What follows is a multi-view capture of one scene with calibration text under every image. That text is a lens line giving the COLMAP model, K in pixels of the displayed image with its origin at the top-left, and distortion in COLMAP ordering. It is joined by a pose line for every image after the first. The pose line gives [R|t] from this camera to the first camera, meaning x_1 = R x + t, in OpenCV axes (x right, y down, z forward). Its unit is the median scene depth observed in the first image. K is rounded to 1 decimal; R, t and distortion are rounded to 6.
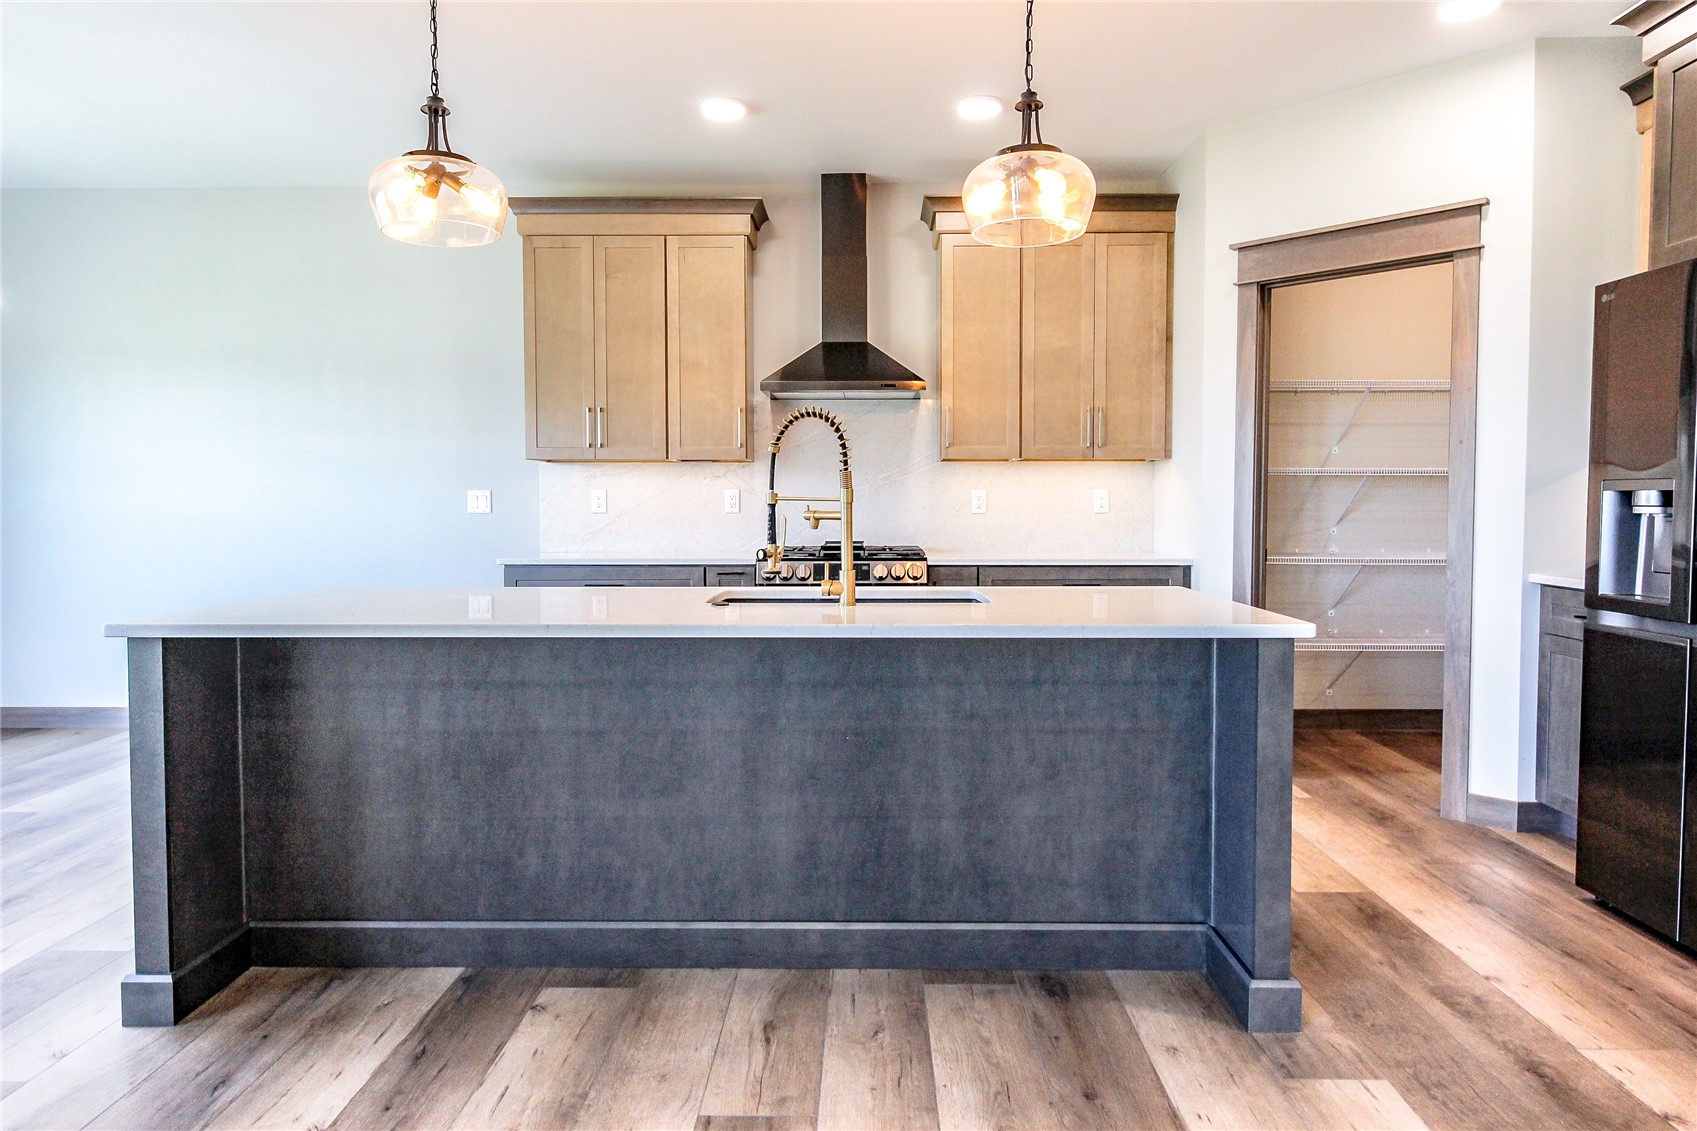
lens RADIAL K [[1038.8, 0, 859.6], [0, 1038.8, 537.7], [0, 0, 1]] dist [0.003603, -0.006808]
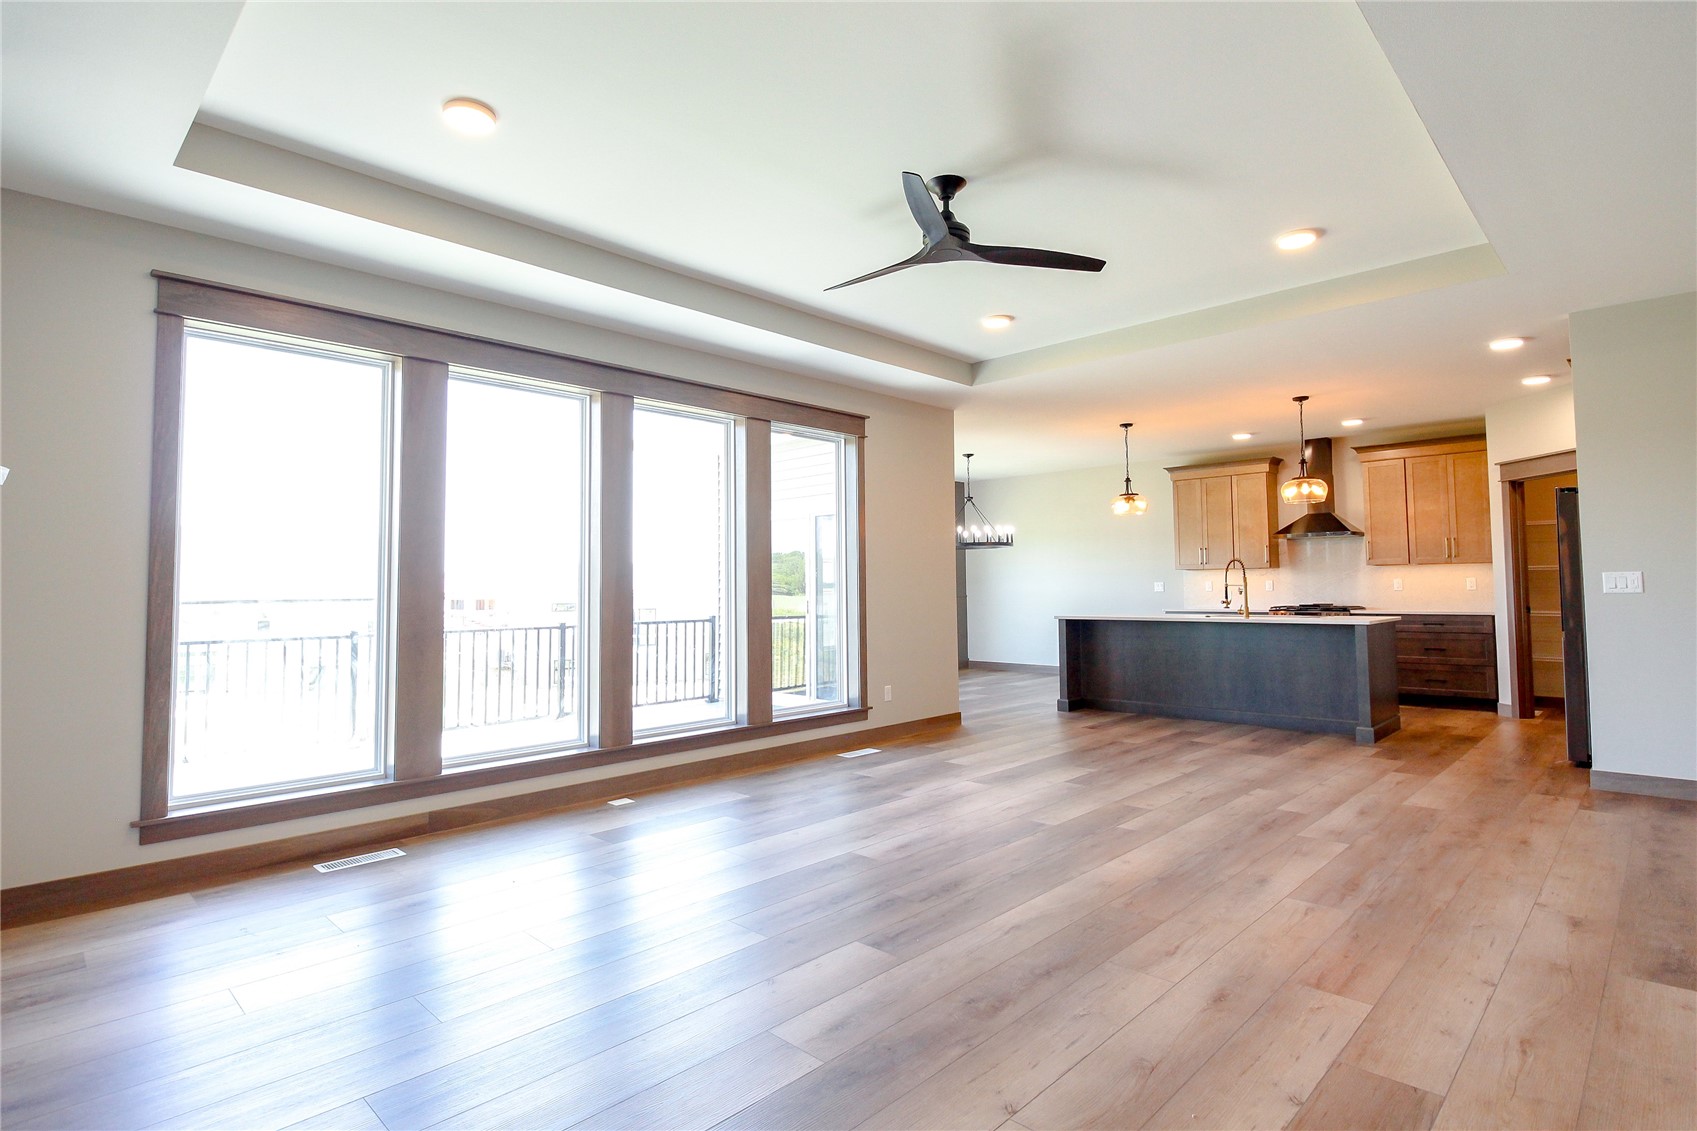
lens RADIAL K [[850.5, 0, 850.2], [0, 850.5, 543.1], [0, 0, 1]] dist [-0.000221, -0.000064]
pose [[0.724843, -0.044021, -0.687506, 0.958987], [-0.015668, 0.996645, -0.080333, 0.067710], [0.688736, 0.069000, 0.721721, -1.873843]]
